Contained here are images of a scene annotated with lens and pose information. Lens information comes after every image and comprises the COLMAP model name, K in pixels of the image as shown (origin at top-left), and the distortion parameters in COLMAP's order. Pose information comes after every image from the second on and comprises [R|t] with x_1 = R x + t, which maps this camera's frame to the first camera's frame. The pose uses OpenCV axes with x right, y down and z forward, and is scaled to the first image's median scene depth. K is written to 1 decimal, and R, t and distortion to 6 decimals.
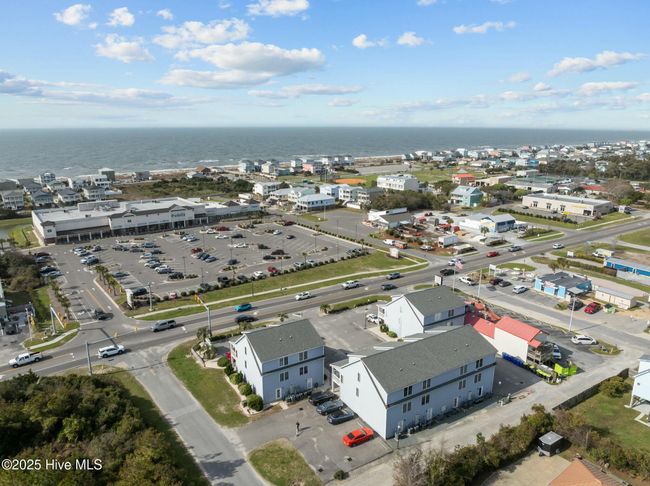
lens RADIAL K [[462.1, 0, 325.0], [0, 462.1, 243.0], [0, 0, 1]] dist [-0.035310, -0.003604]
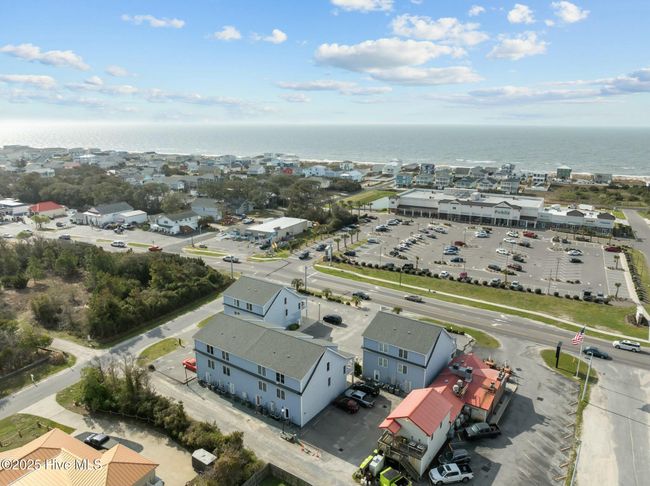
lens RADIAL K [[465.0, 0, 325.0], [0, 465.0, 243.0], [0, 0, 1]] dist [-0.033660, -0.005482]
pose [[0.396116, 0.231660, -0.888496, 0.627636], [-0.229740, 0.961877, 0.148368, -0.084425], [0.888995, 0.145352, 0.434237, 0.358612]]
